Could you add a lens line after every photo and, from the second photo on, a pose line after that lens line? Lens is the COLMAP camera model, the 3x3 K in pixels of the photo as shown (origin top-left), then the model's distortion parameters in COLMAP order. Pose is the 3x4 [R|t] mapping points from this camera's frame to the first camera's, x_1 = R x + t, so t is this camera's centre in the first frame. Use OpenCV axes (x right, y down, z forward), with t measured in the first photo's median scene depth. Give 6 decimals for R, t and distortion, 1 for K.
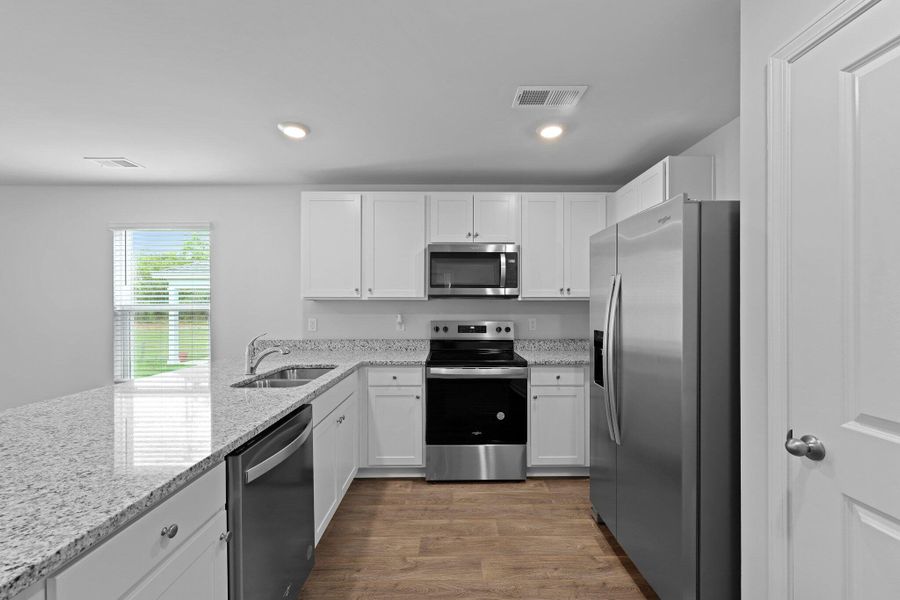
lens RADIAL K [[368.5, 0, 450.3], [0, 368.5, 303.6], [0, 0, 1]] dist [-0.001130, -0.000310]
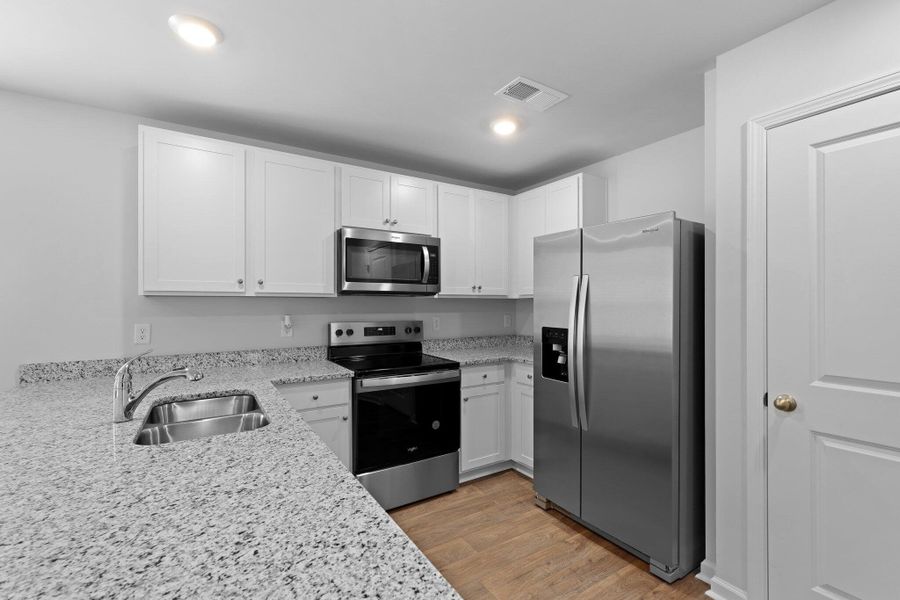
lens RADIAL K [[402.4, 0, 448.5], [0, 402.4, 301.6], [0, 0, 1]] dist [0.003636, -0.001122]
pose [[0.844514, 0.001227, 0.535531, -0.363975], [-0.002189, 0.999997, 0.001161, -0.001077], [-0.535528, -0.002153, 0.844514, 0.141847]]
